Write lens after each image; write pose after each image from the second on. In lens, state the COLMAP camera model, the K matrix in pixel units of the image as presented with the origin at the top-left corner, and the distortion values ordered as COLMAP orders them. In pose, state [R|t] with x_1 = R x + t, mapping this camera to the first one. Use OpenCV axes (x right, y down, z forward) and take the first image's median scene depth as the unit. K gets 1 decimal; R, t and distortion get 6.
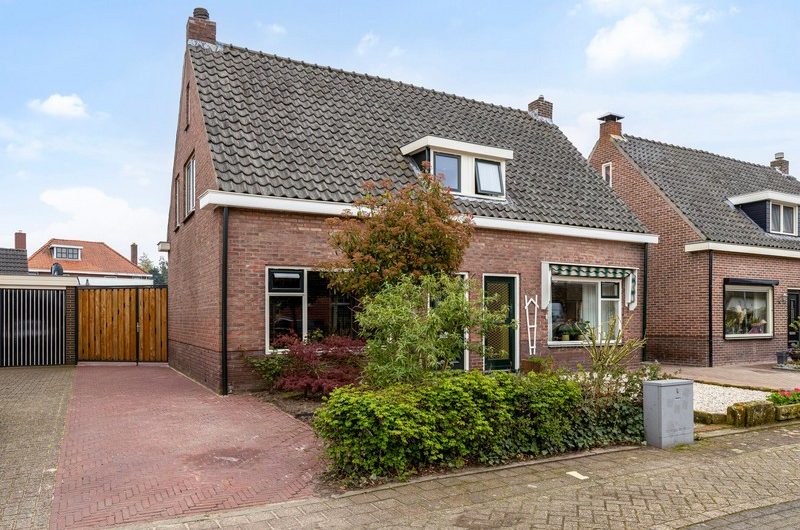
lens RADIAL K [[579.8, 0, 402.0], [0, 579.8, 322.8], [0, 0, 1]] dist [-0.001575, -0.000937]
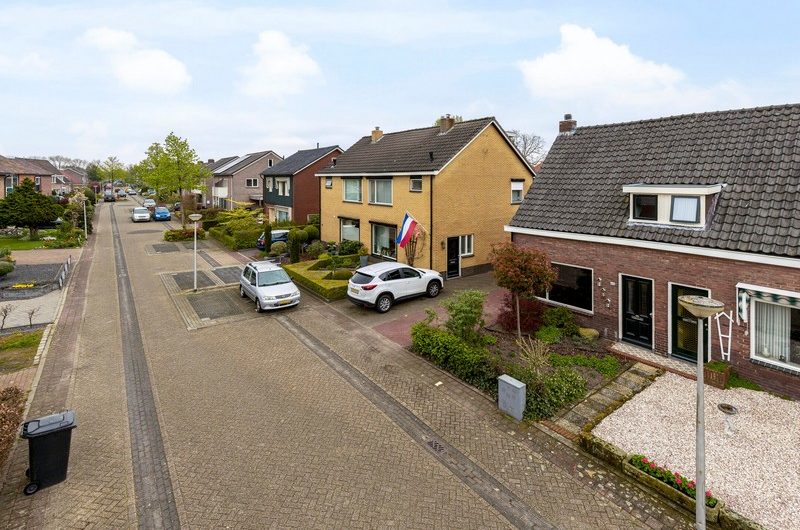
lens RADIAL K [[384.0, 0, 403.2], [0, 384.0, 185.6], [0, 0, 1]] dist [0.004584, -0.000312]
pose [[0.145179, 0.013097, -0.989319, 0.901484], [-0.003530, 0.999913, 0.012720, -0.307552], [0.989399, 0.001645, 0.145212, 0.239963]]
